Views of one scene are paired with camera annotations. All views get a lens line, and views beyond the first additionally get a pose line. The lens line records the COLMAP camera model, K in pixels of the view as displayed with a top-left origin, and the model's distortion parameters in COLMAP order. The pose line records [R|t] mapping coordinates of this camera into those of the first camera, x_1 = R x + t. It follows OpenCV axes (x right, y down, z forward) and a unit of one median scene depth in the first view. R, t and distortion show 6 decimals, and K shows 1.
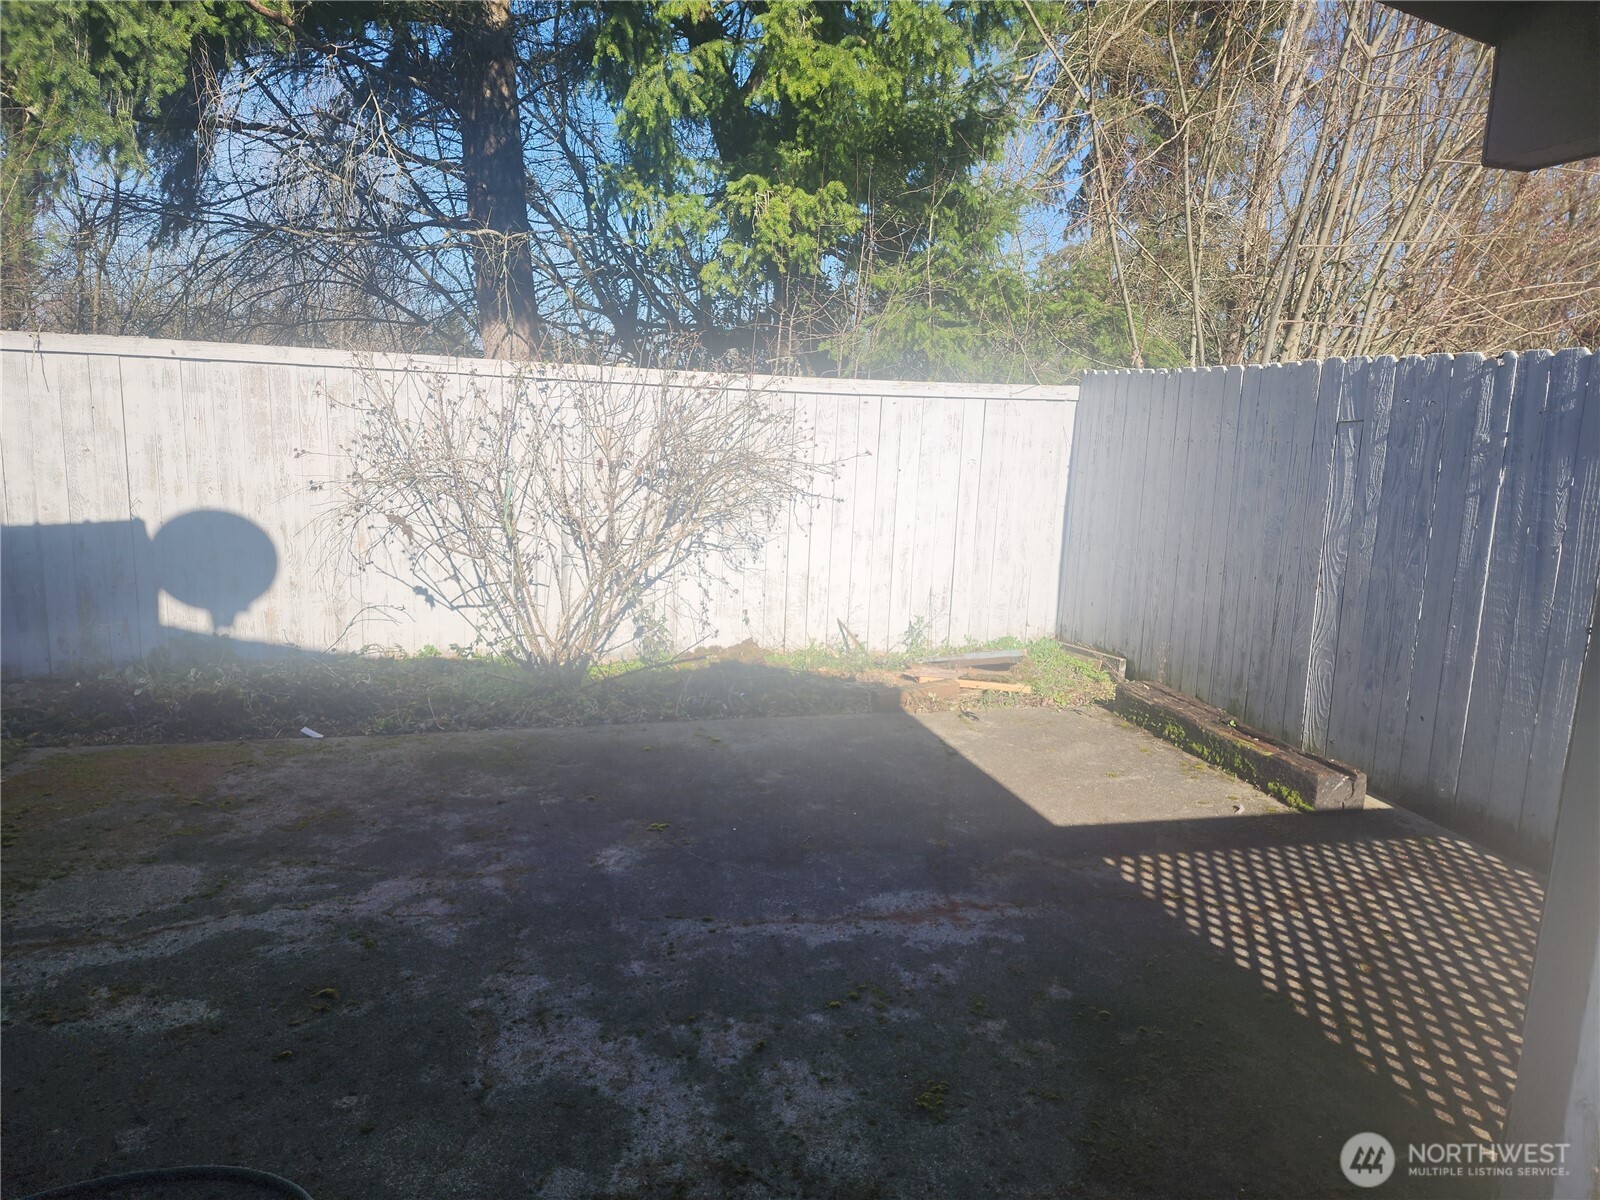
lens RADIAL K [[1057.9, 0, 778.5], [0, 1057.9, 604.8], [0, 0, 1]] dist [0.065841, -0.056412]
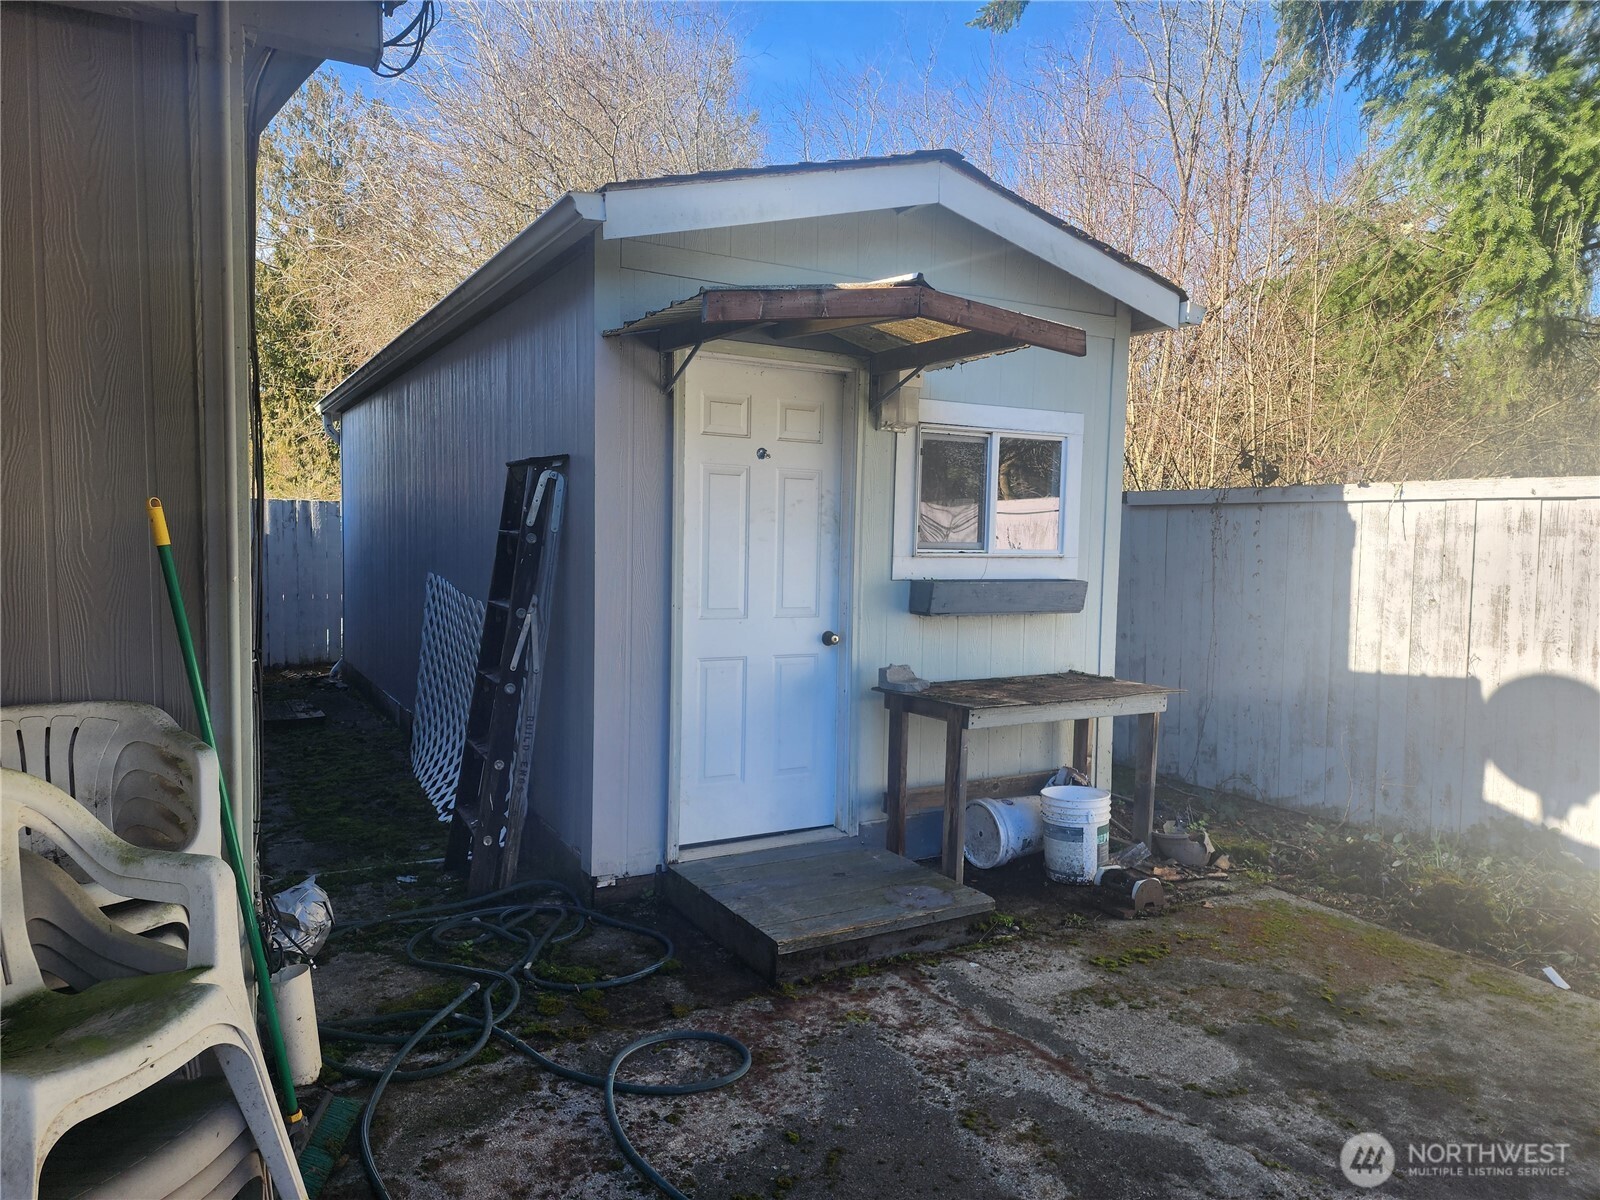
lens RADIAL K [[1057.9, 0, 778.5], [0, 1057.9, 604.8], [0, 0, 1]] dist [0.065841, -0.056412]
pose [[0.266140, 0.033268, -0.963360, 0.112508], [-0.173351, 0.984762, -0.013884, -0.026649], [0.948219, 0.170695, 0.267852, 0.201069]]
